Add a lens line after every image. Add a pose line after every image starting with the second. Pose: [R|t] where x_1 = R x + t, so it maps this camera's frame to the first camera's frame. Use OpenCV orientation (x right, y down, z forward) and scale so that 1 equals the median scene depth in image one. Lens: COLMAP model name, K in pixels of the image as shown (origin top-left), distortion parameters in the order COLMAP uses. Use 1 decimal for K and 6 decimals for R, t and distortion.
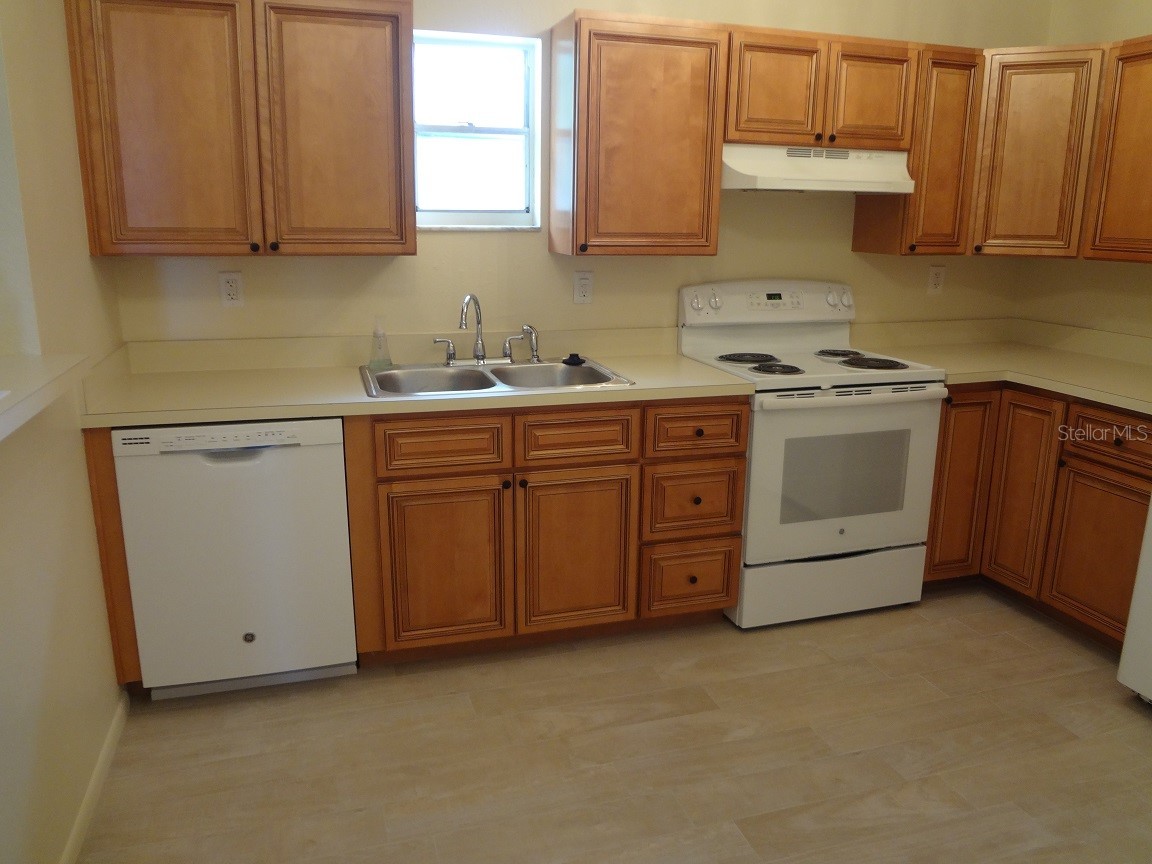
lens RADIAL K [[862.1, 0, 573.8], [0, 862.1, 452.0], [0, 0, 1]] dist [-0.083784, 0.014606]
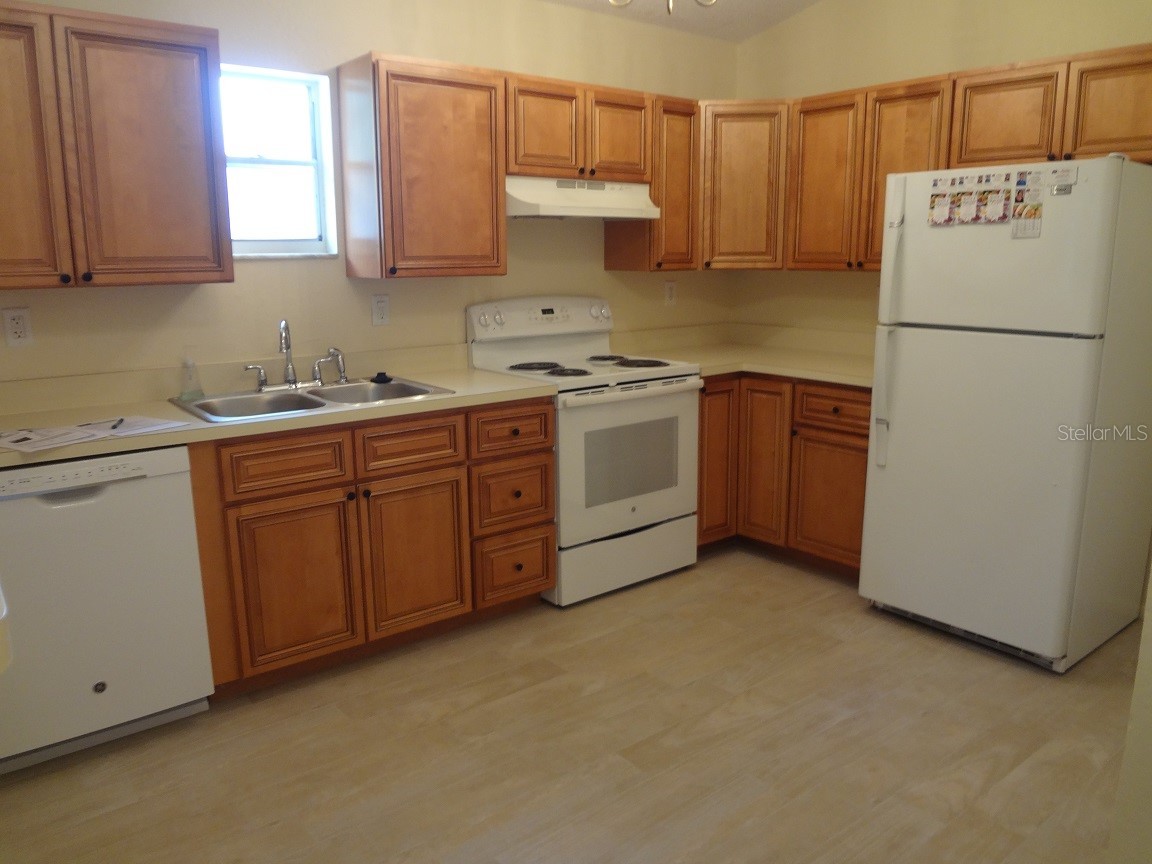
lens RADIAL K [[871.2, 0, 577.7], [0, 871.2, 469.4], [0, 0, 1]] dist [-0.118610, 0.041985]
pose [[0.923897, -0.101493, 0.368935, -0.193109], [0.110427, 0.993879, -0.003123, 0.036380], [-0.366360, 0.043626, 0.929450, -0.070520]]
